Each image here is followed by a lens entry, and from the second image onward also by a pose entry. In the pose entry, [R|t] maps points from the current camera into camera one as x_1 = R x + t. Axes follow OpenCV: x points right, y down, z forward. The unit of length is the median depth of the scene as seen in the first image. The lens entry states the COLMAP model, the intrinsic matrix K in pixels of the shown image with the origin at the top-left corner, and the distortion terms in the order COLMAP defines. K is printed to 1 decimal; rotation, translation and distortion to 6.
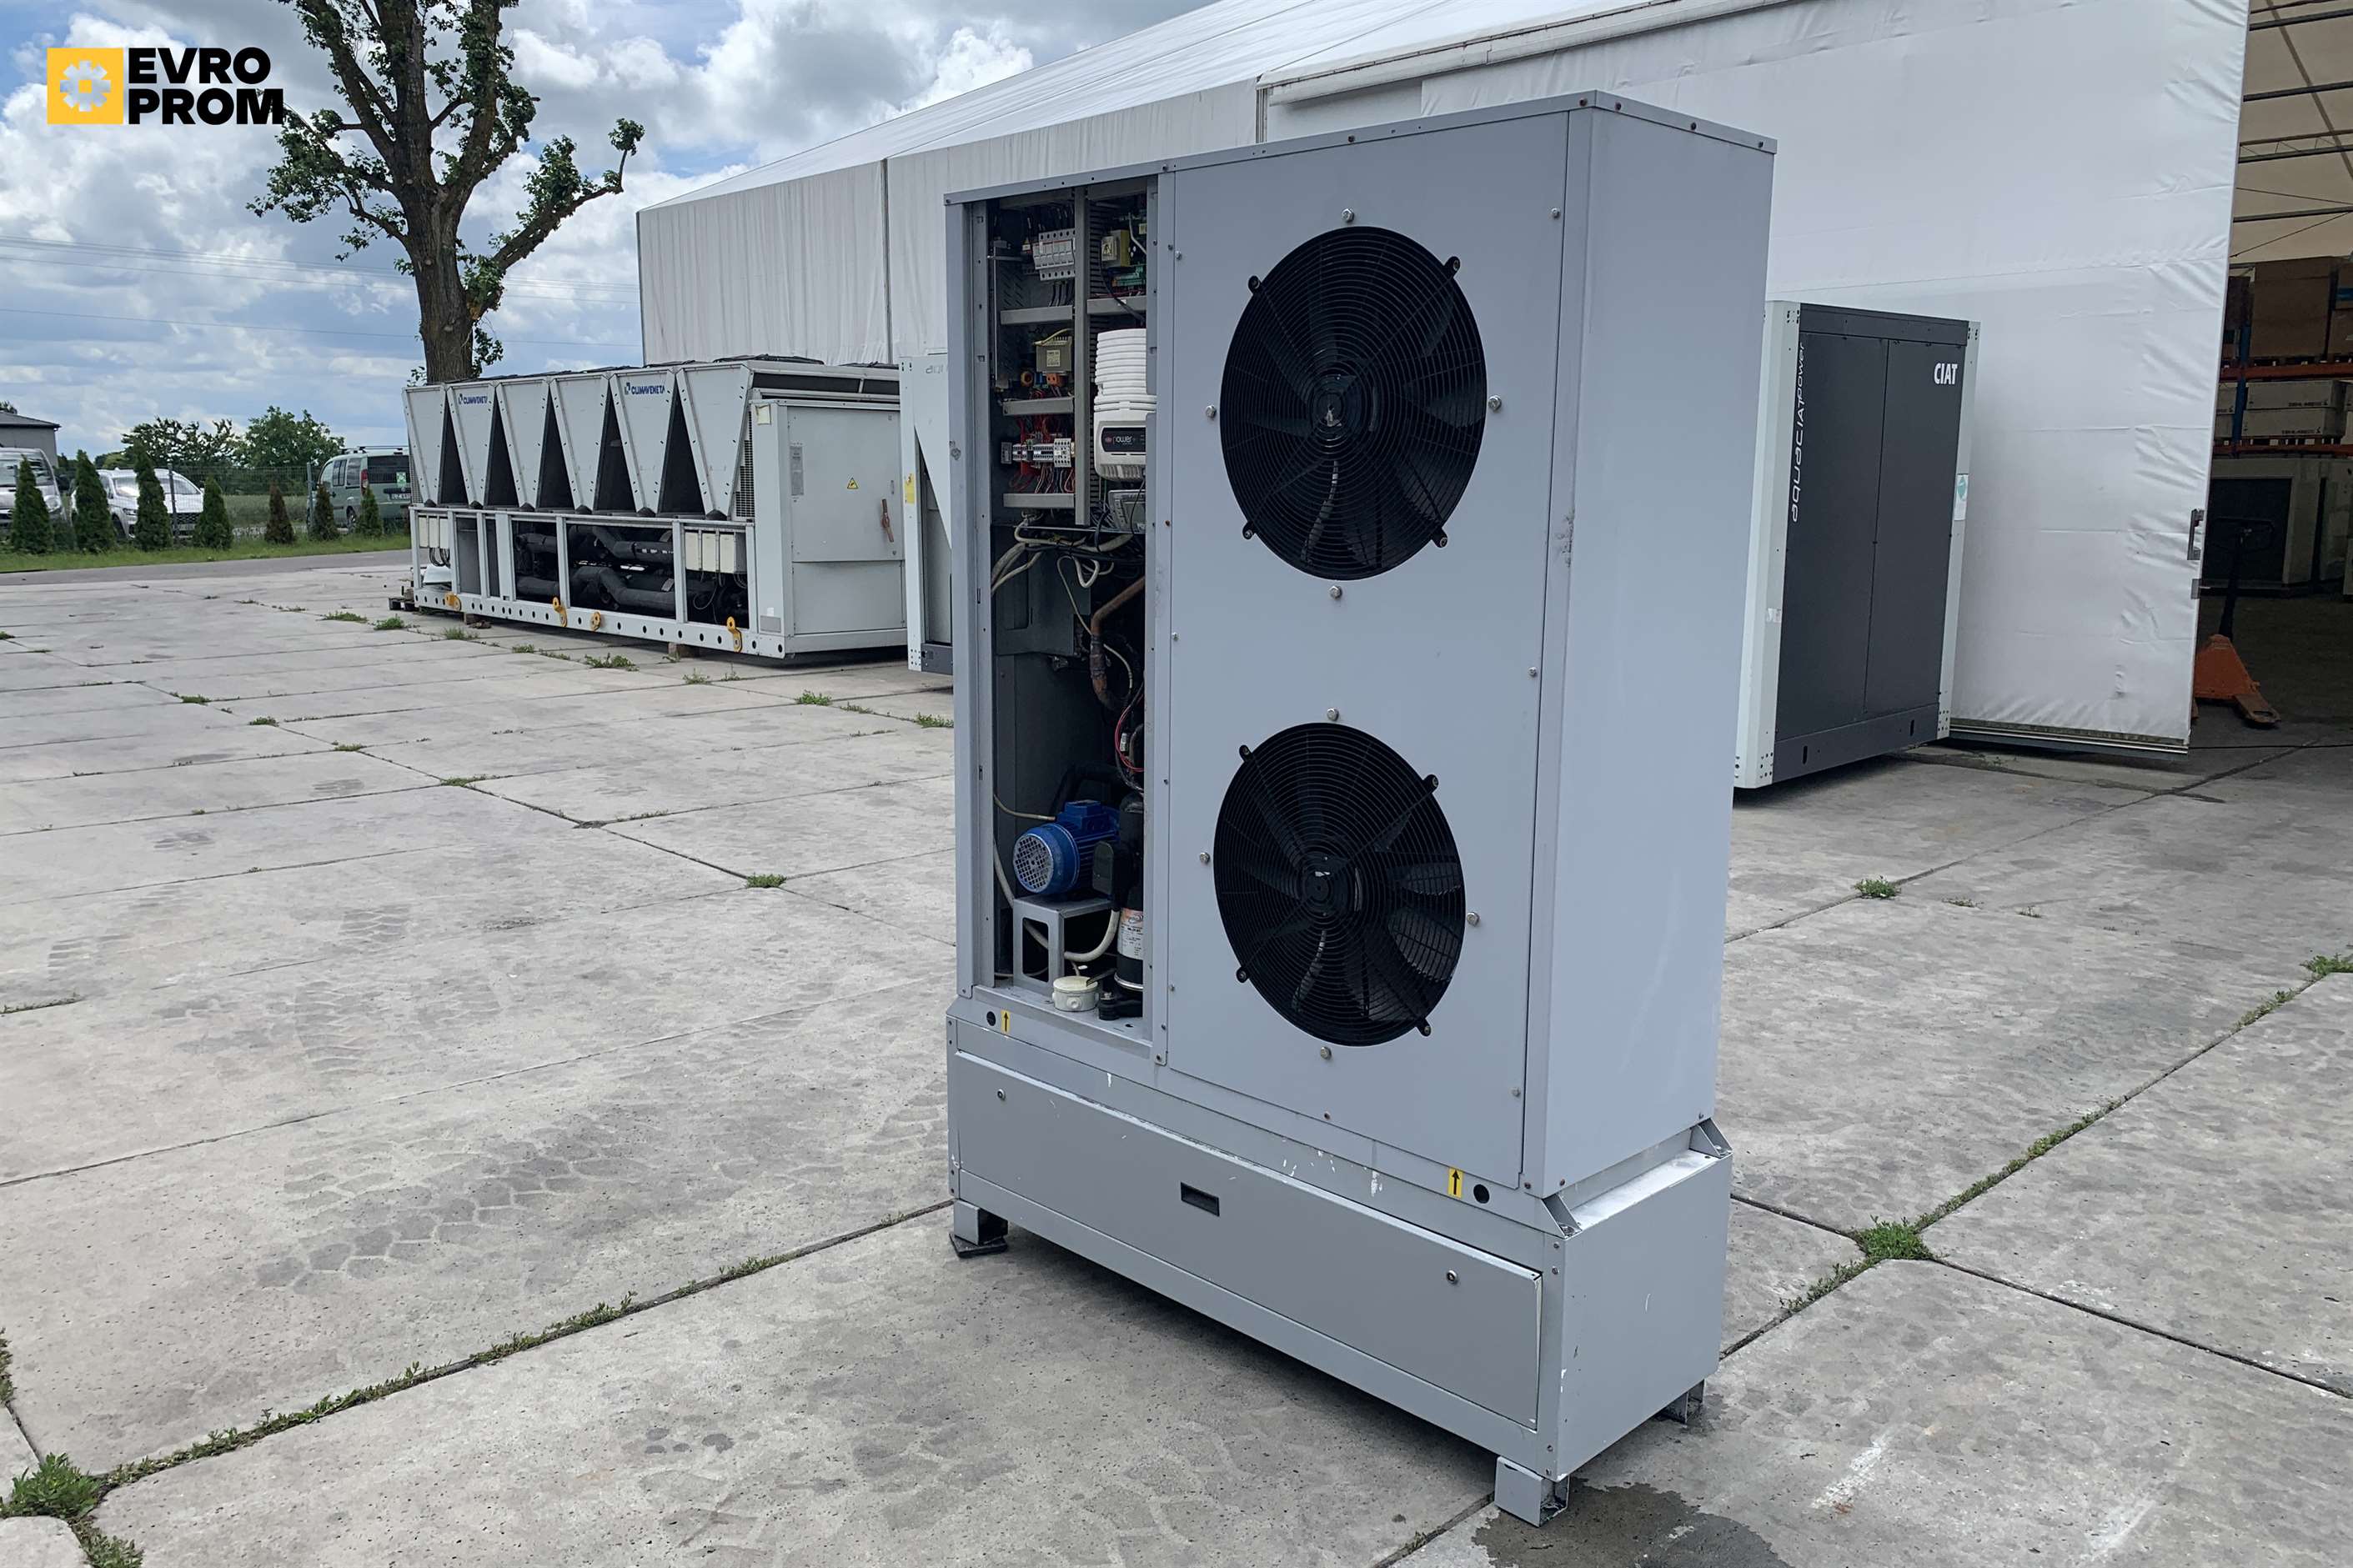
lens RADIAL K [[1799.3, 0, 1137.6], [0, 1799.3, 763.3], [0, 0, 1]] dist [0.026781, -0.024159]
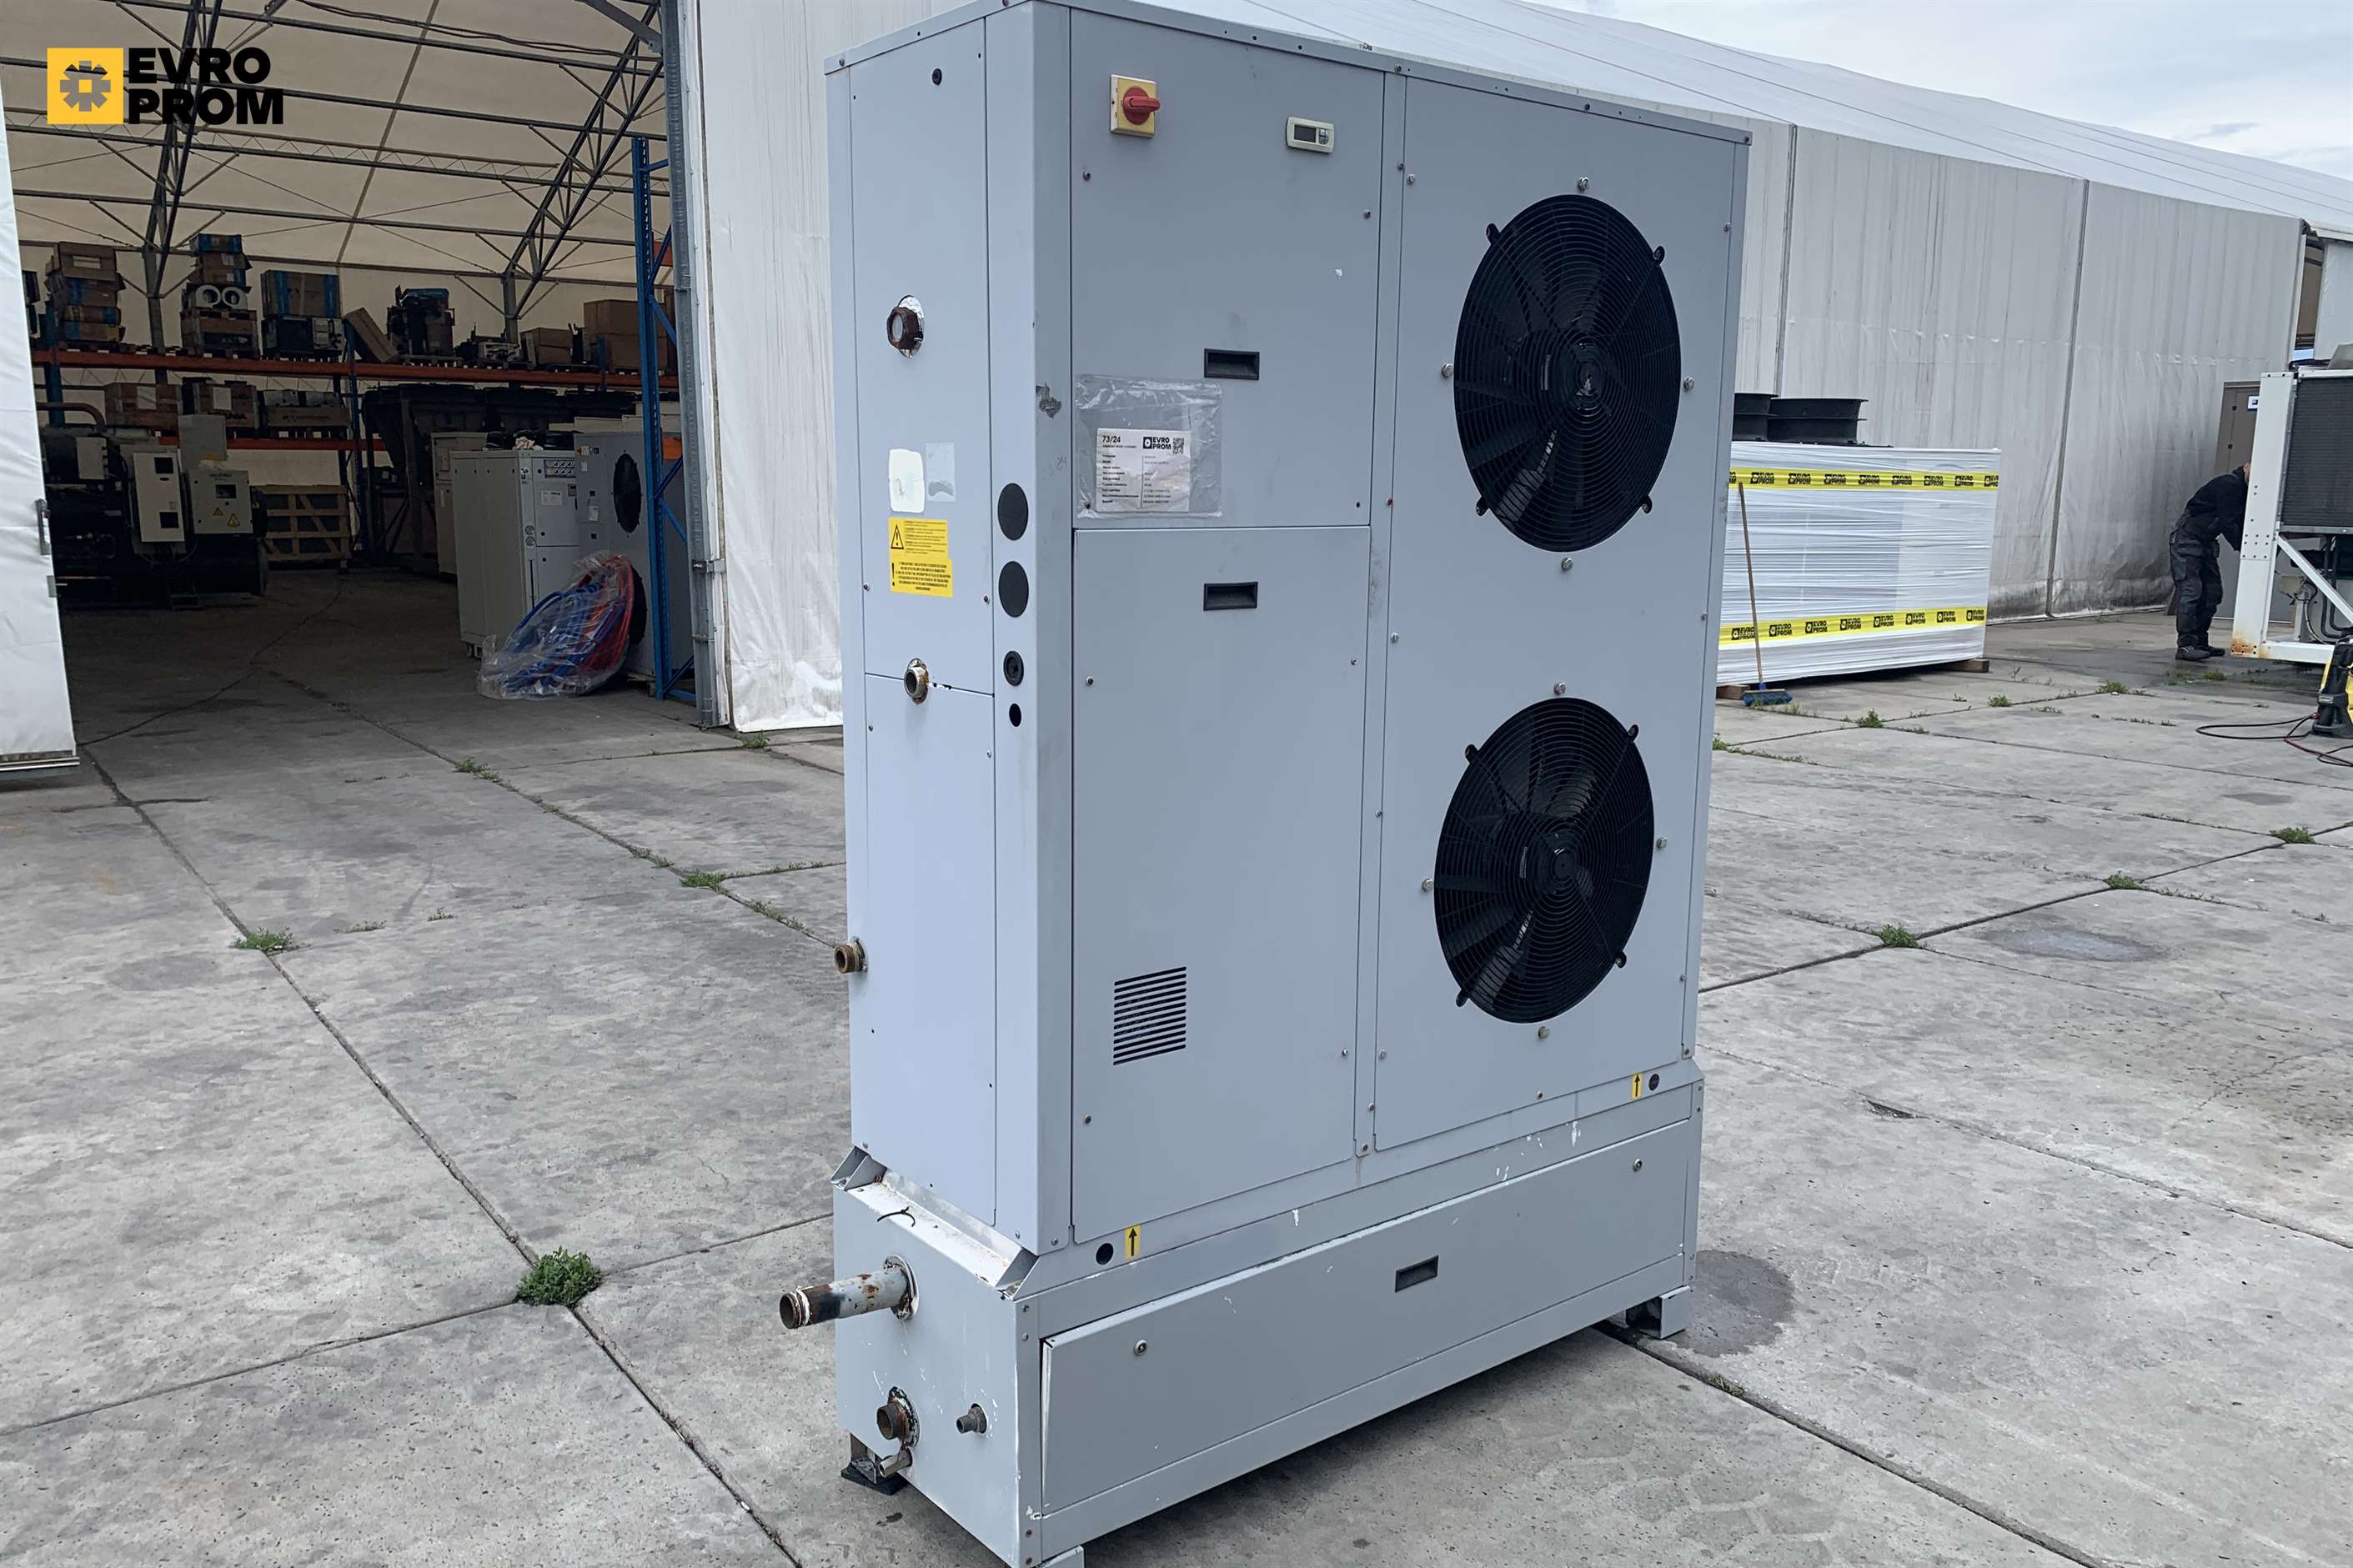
lens RADIAL K [[1799.3, 0, 1173.2], [0, 1799.3, 781.7], [0, 0, 1]] dist [0.026781, -0.024159]
pose [[0.098076, -0.169337, 0.980666, -0.553166], [0.157528, 0.975635, 0.152714, -0.100383], [-0.982632, 0.139505, 0.122362, 0.677292]]
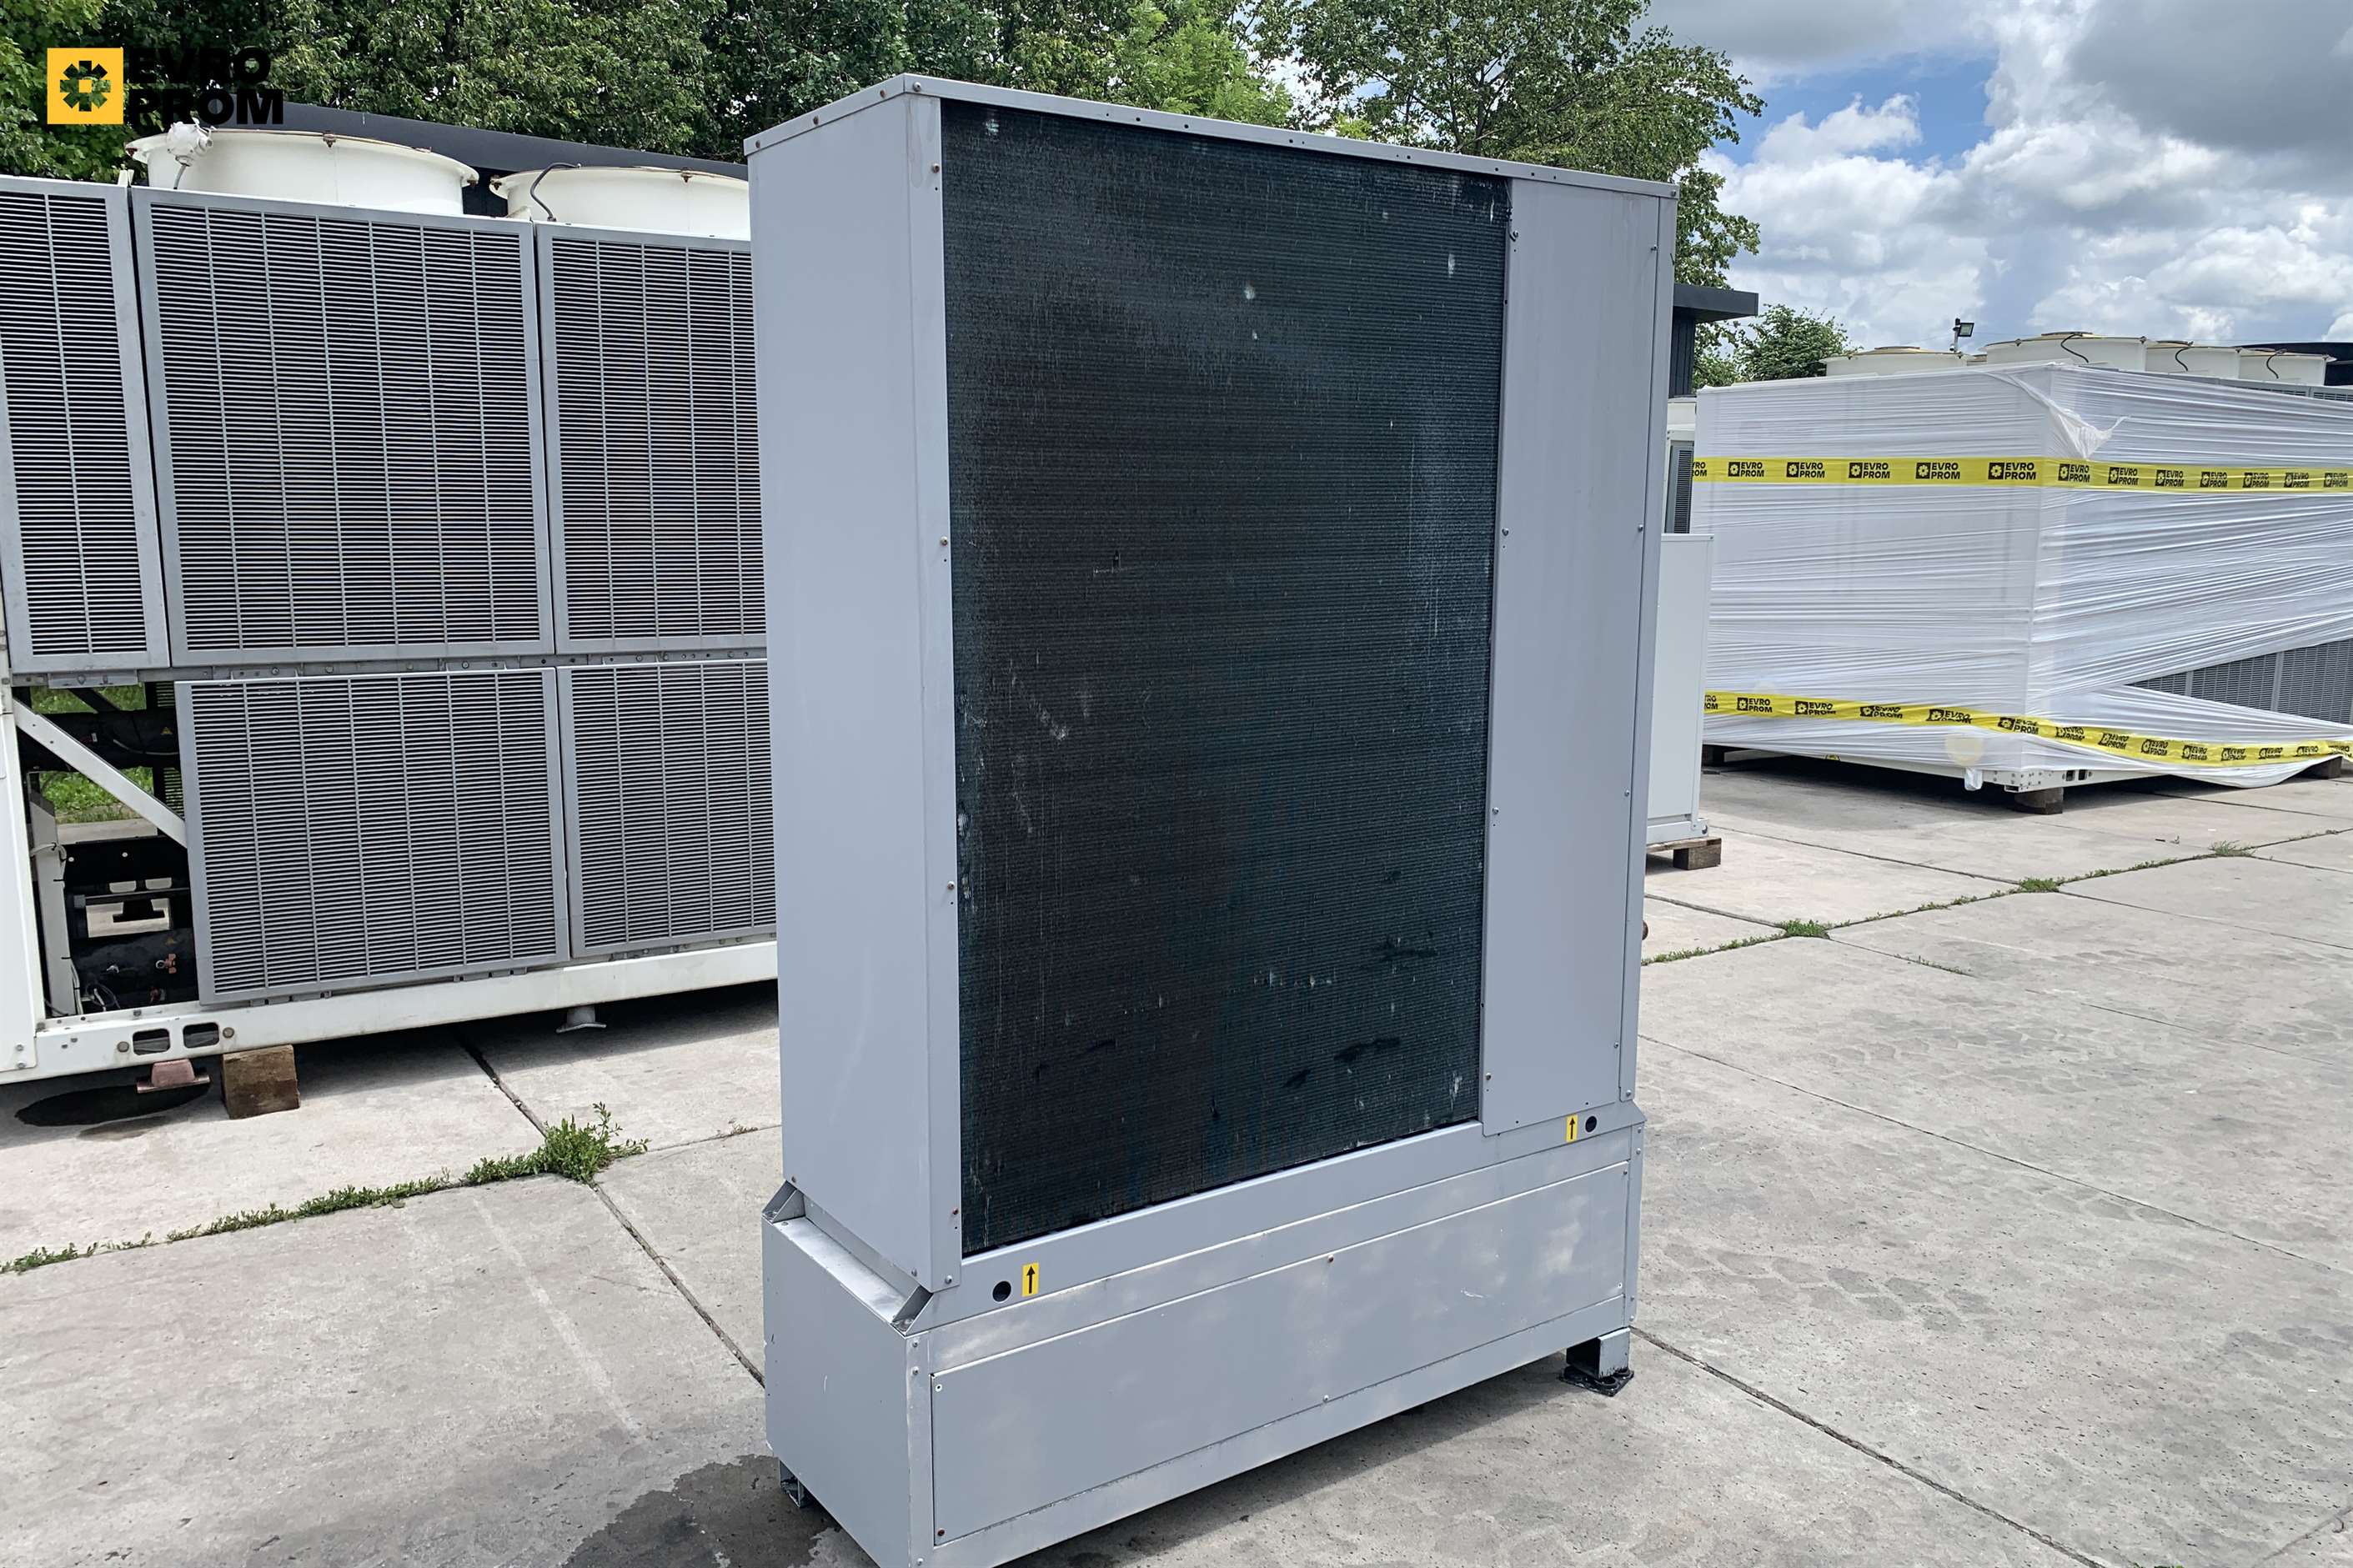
lens RADIAL K [[1799.3, 0, 1175.2], [0, 1799.3, 781.1], [0, 0, 1]] dist [0.026781, -0.024159]
pose [[-0.160180, 0.147620, -0.975987, 0.690561], [-0.164216, 0.970990, 0.173815, -0.120929], [0.973332, 0.188114, -0.131291, 0.766279]]
